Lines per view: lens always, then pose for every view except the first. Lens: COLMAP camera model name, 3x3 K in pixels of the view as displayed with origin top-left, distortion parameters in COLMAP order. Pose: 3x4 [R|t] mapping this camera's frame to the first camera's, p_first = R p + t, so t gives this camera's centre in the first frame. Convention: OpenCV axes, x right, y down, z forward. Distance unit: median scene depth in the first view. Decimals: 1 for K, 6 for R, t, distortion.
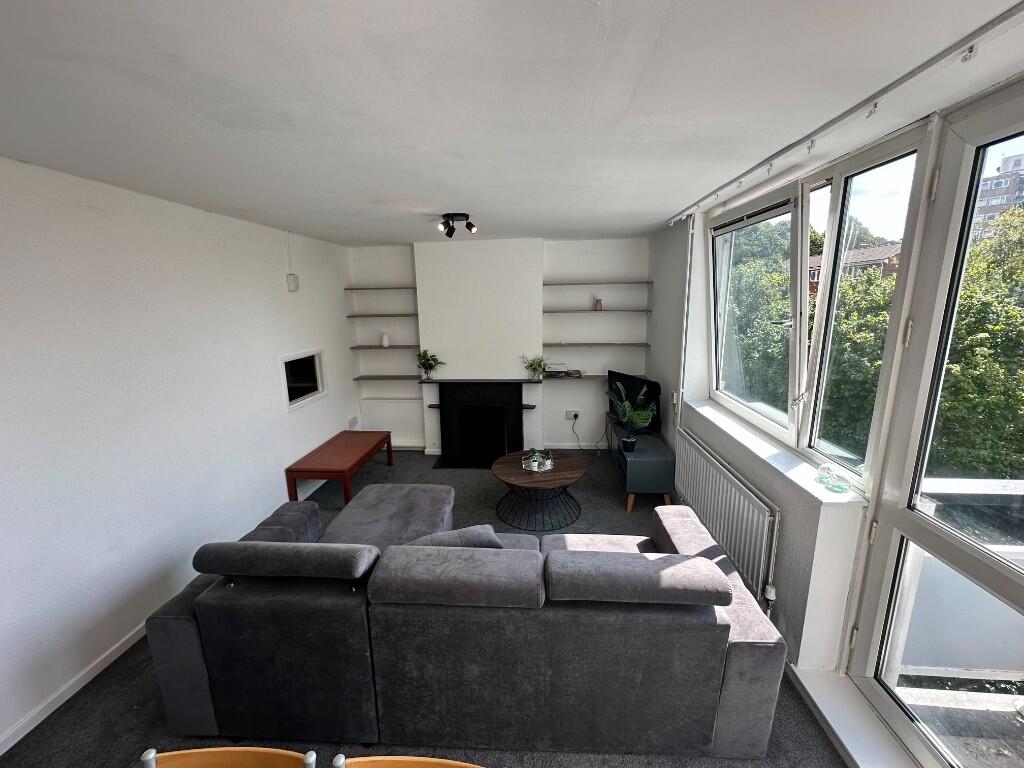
lens RADIAL K [[411.6, 0, 509.4], [0, 411.6, 379.0], [0, 0, 1]] dist [-0.002806, -0.000237]
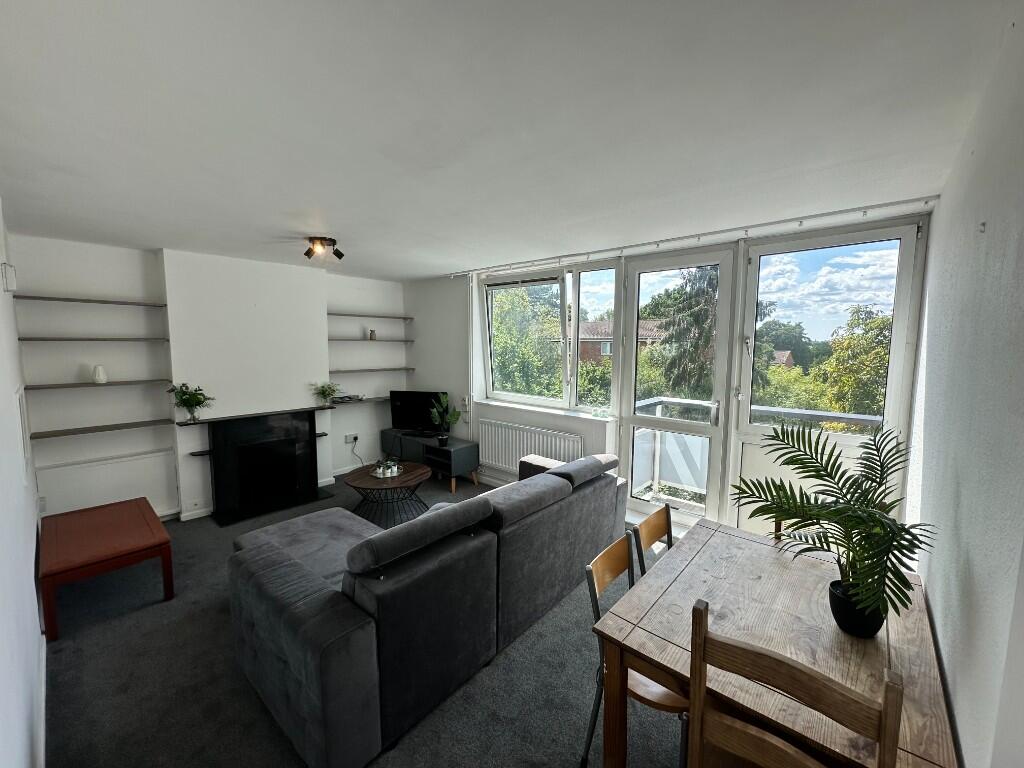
lens RADIAL K [[411.6, 0, 508.1], [0, 411.6, 384.7], [0, 0, 1]] dist [-0.002806, -0.000237]
pose [[0.602922, -0.057328, 0.795738, -0.463978], [0.134802, 0.990394, -0.030787, 0.040211], [-0.786329, 0.125829, 0.604859, 0.036612]]
